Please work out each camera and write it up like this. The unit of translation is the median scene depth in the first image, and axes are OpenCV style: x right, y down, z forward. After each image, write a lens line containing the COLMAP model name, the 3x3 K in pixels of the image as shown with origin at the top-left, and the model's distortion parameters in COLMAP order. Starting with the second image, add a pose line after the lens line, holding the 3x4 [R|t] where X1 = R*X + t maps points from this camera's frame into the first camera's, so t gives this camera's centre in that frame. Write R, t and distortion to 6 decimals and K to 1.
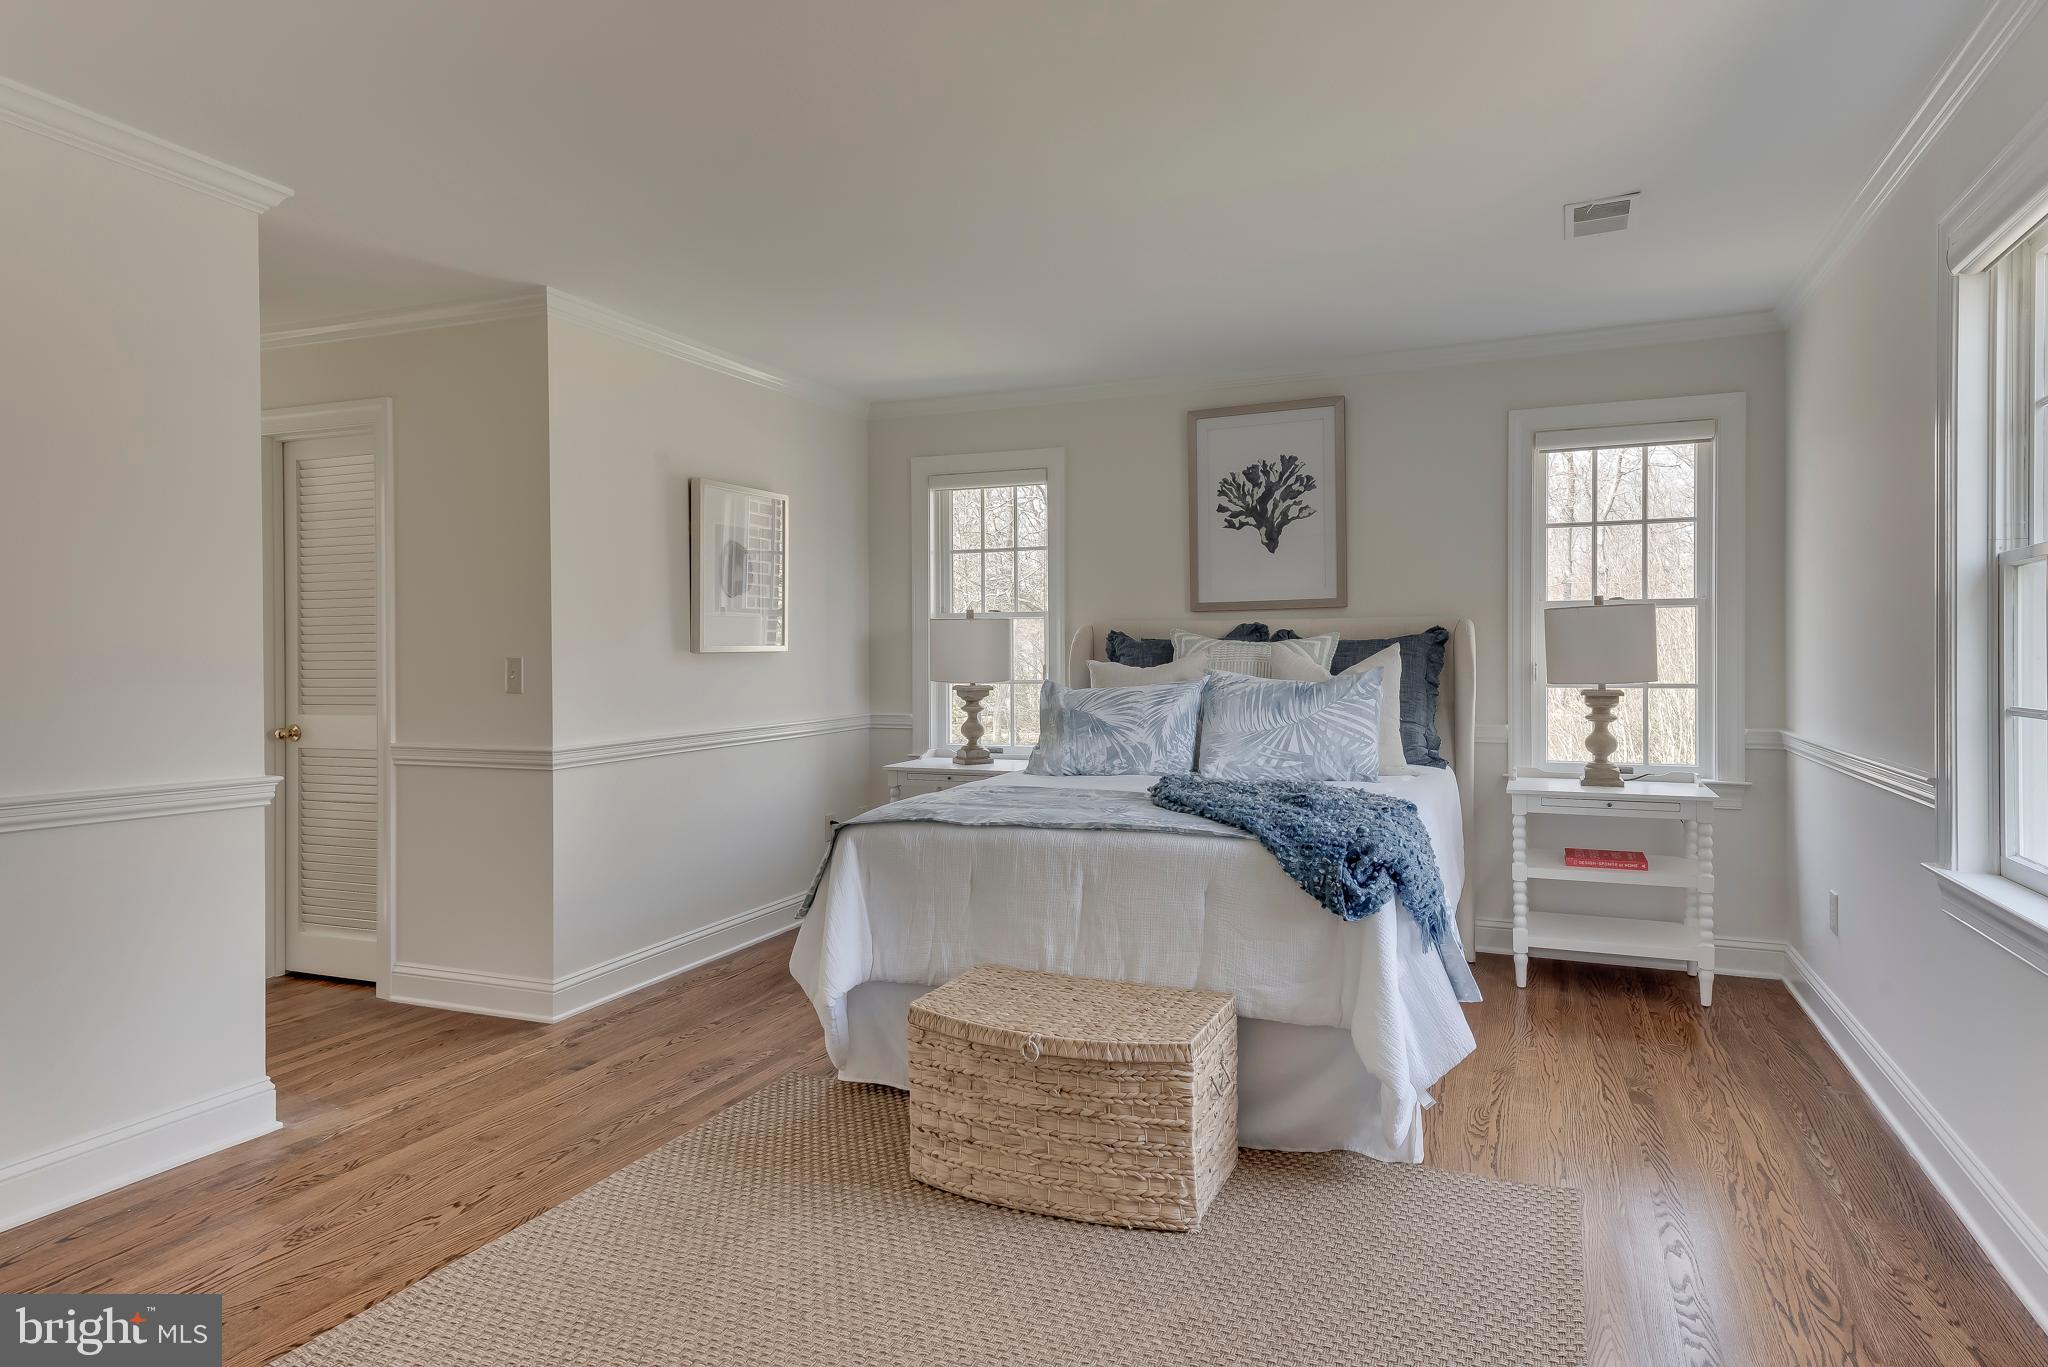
lens RADIAL K [[963.5, 0, 1022.0], [0, 963.5, 670.3], [0, 0, 1]] dist [0.017991, 0.000748]
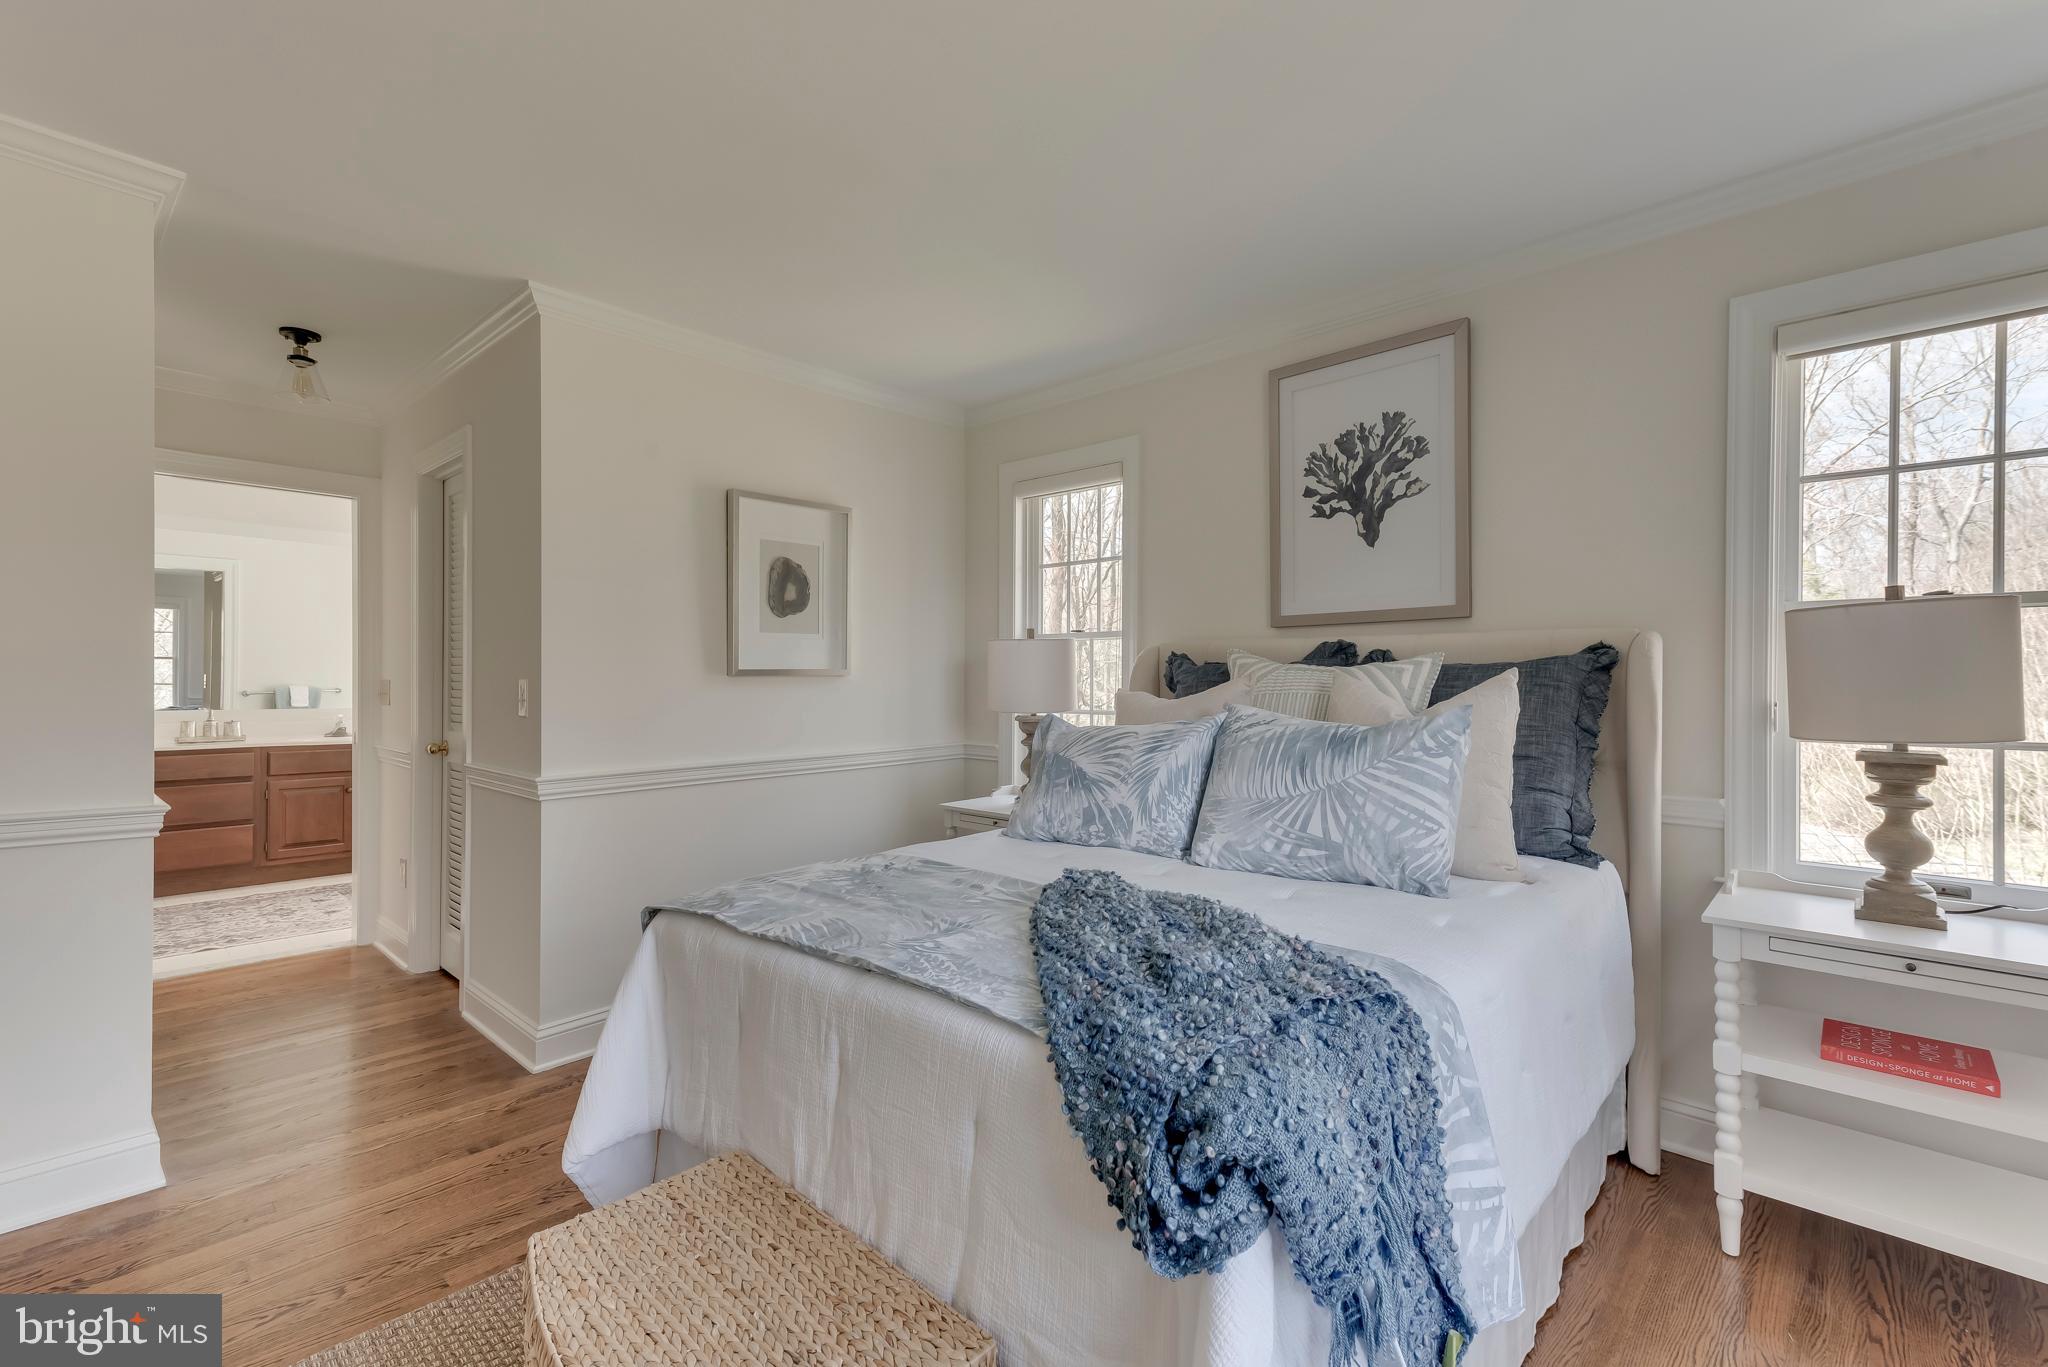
lens RADIAL K [[892.1, 0, 1025.3], [0, 892.1, 688.8], [0, 0, 1]] dist [0.015859, -0.001324]
pose [[0.966786, 0.010000, -0.255393, 0.217063], [-0.011760, 0.999916, -0.005365, -0.006977], [0.255318, 0.008190, 0.966823, 0.326670]]
